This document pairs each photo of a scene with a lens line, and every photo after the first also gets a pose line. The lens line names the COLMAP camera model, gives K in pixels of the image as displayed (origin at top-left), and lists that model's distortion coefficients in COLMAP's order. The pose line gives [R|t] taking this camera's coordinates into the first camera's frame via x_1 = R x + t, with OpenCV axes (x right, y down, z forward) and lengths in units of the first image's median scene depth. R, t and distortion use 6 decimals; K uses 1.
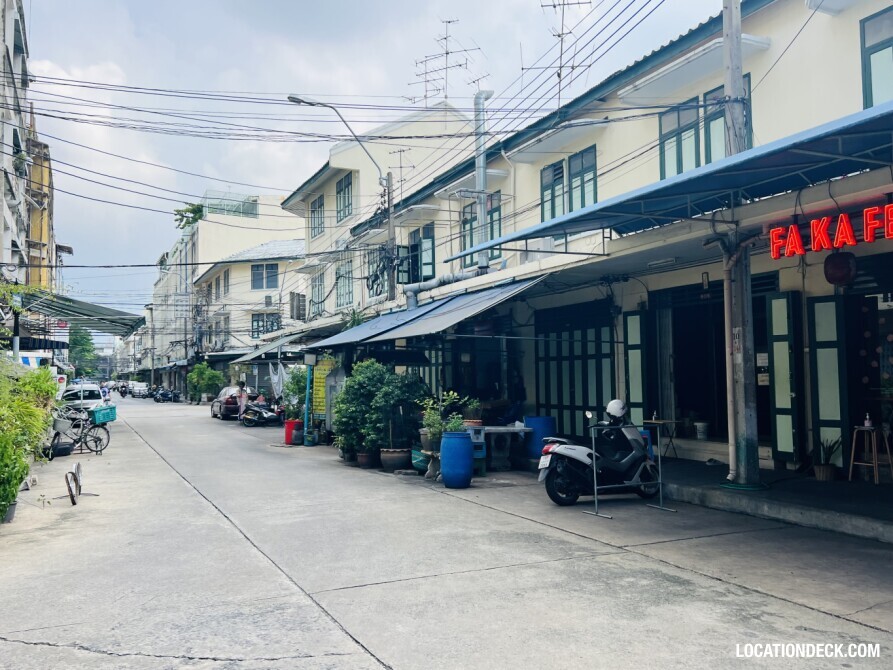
lens RADIAL K [[767.6, 0, 446.5], [0, 767.6, 335.0], [0, 0, 1]] dist [0.067066, -0.014844]
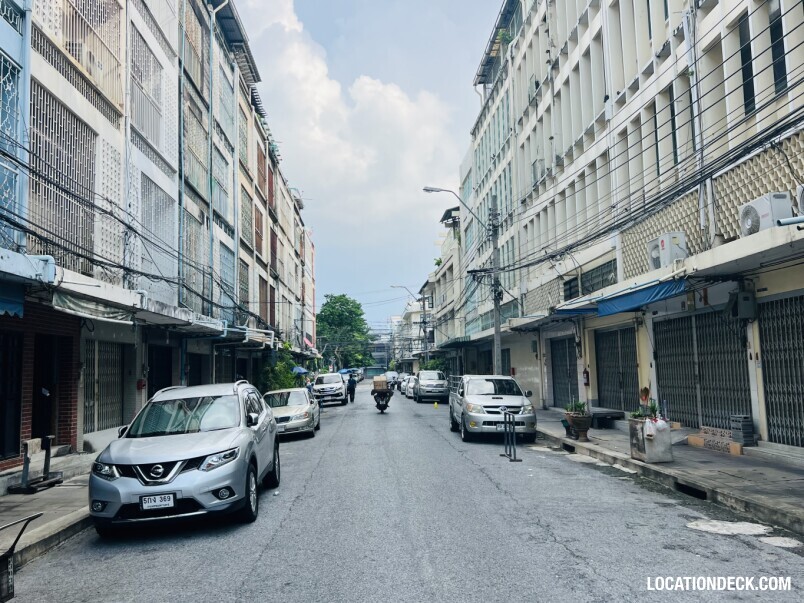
lens RADIAL K [[703.6, 0, 402.0], [0, 703.6, 301.5], [0, 0, 1]] dist [0.001619, 0.000422]
pose [[0.924231, -0.056356, -0.377652, -1.328590], [0.042596, 0.998092, -0.044696, 0.185632], [0.379450, 0.025223, 0.924868, 3.112712]]
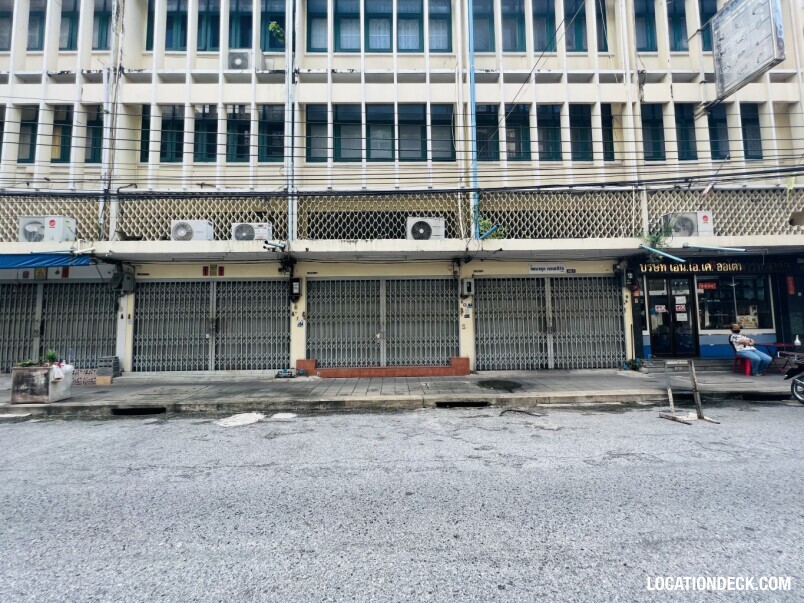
lens RADIAL K [[323.0, 0, 402.0], [0, 323.0, 297.2], [0, 0, 1]] dist [-0.001036, -0.000108]
pose [[0.414315, 0.067750, 0.907608, -1.503139], [-0.041041, 0.997602, -0.055732, 0.201042], [-0.909208, -0.014158, 0.416102, 3.277162]]
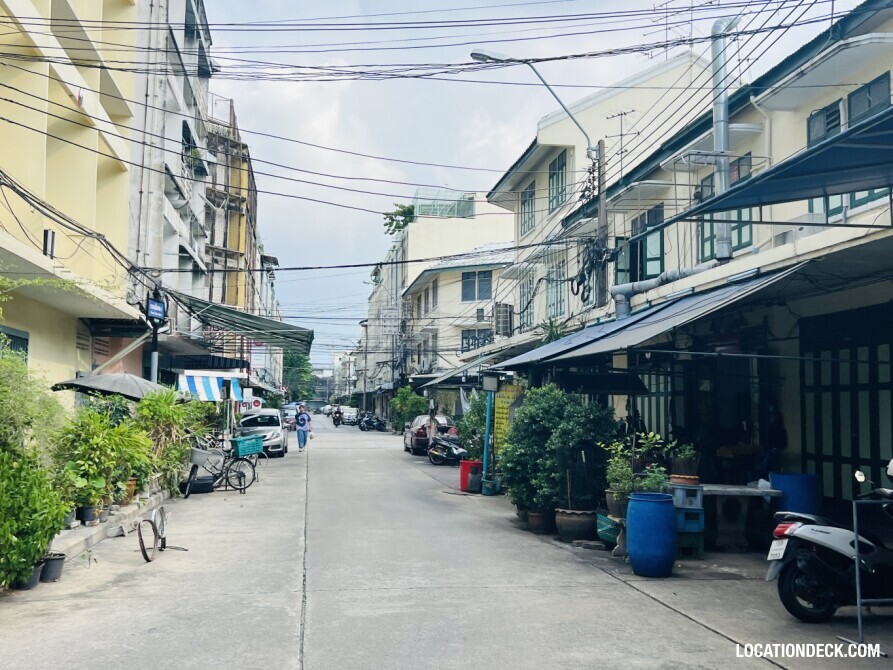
lens RADIAL K [[910.9, 0, 444.0], [0, 910.9, 335.1], [0, 0, 1]] dist [0.151827, -0.383794]
pose [[0.958325, -0.000404, -0.285680, 0.036363], [-0.006368, 0.999720, -0.022774, 0.003399], [0.285610, 0.023644, 0.958054, 0.085121]]
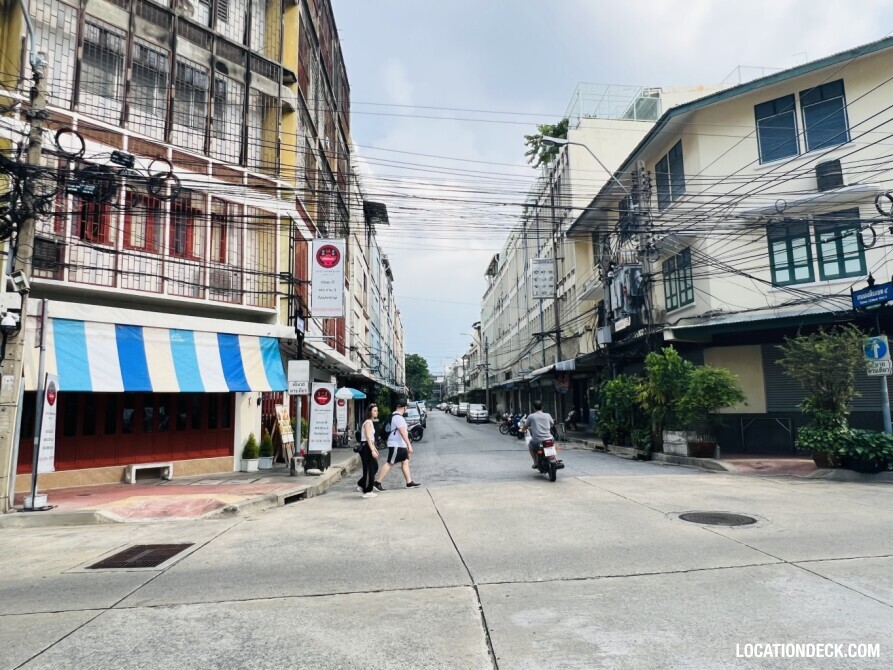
lens RADIAL K [[585.1, 0, 443.8], [0, 585.1, 332.6], [0, 0, 1]] dist [-0.001263, -0.002772]
pose [[0.918573, -0.054566, -0.391467, -0.725375], [0.030903, 0.997308, -0.066499, 0.104408], [0.394042, 0.048986, 0.917786, 1.672360]]
